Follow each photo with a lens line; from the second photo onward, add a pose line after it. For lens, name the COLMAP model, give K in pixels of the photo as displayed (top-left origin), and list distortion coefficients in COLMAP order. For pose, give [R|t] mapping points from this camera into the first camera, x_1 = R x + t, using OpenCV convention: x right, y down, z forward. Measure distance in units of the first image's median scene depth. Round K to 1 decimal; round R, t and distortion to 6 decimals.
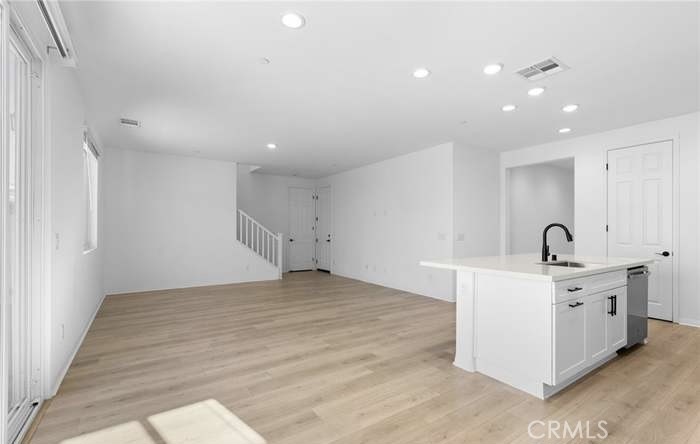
lens RADIAL K [[316.6, 0, 351.6], [0, 316.6, 227.6], [0, 0, 1]] dist [0.001468, -0.000802]
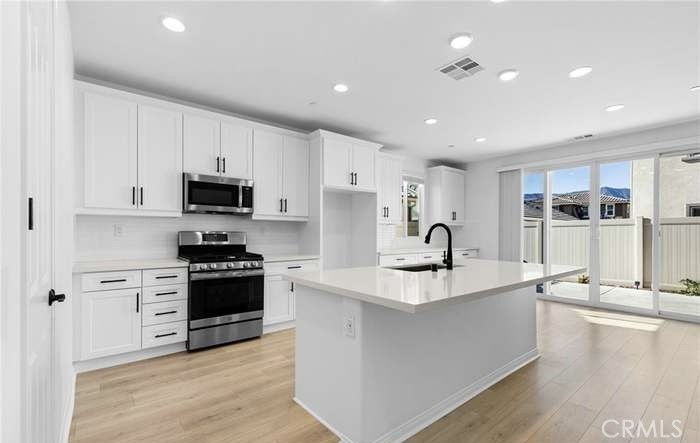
lens RADIAL K [[316.6, 0, 356.6], [0, 316.6, 231.7], [0, 0, 1]] dist [0.001468, -0.000802]
pose [[-0.995220, -0.010974, -0.097044, 0.920583], [-0.010614, 0.999935, -0.004221, 0.014073], [0.097084, -0.003171, -0.995271, 1.766174]]
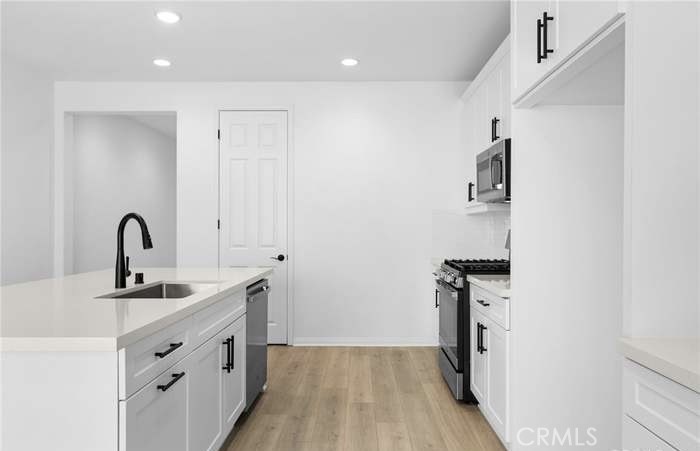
lens RADIAL K [[469.4, 0, 355.0], [0, 469.4, 231.3], [0, 0, 1]] dist [0.003820, -0.006864]
pose [[0.568390, -0.008383, 0.822717, 0.205638], [-0.002440, 0.999927, 0.011874, 0.005978], [-0.822756, -0.008756, 0.568328, 0.267045]]
